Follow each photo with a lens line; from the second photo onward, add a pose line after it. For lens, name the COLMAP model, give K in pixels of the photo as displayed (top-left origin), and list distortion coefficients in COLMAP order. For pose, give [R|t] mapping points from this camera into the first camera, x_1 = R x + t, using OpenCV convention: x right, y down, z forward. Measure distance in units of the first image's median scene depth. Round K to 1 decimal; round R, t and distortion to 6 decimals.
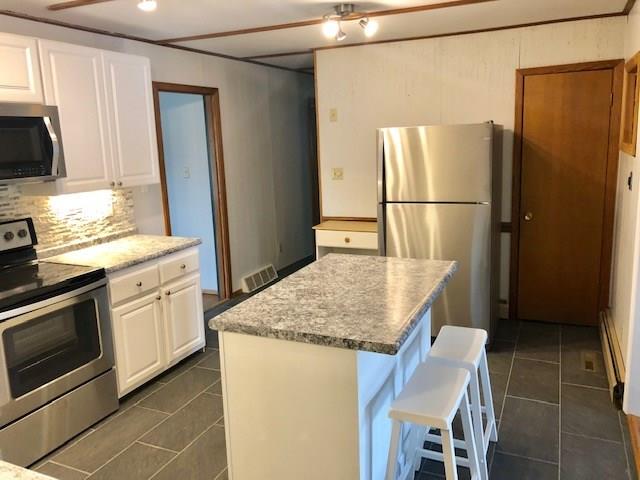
lens RADIAL K [[529.9, 0, 321.5], [0, 529.9, 236.1], [0, 0, 1]] dist [0.040477, -0.032520]
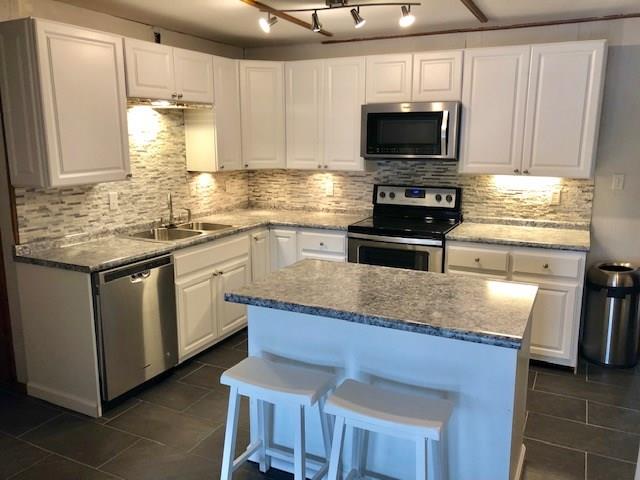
lens RADIAL K [[525.7, 0, 323.1], [0, 525.7, 239.7], [0, 0, 1]] dist [0.105910, -0.242686]
pose [[-0.037797, 0.223537, -0.973962, 0.722305], [-0.191966, 0.954881, 0.226607, -0.135879], [0.980673, 0.195533, 0.006820, 0.649230]]
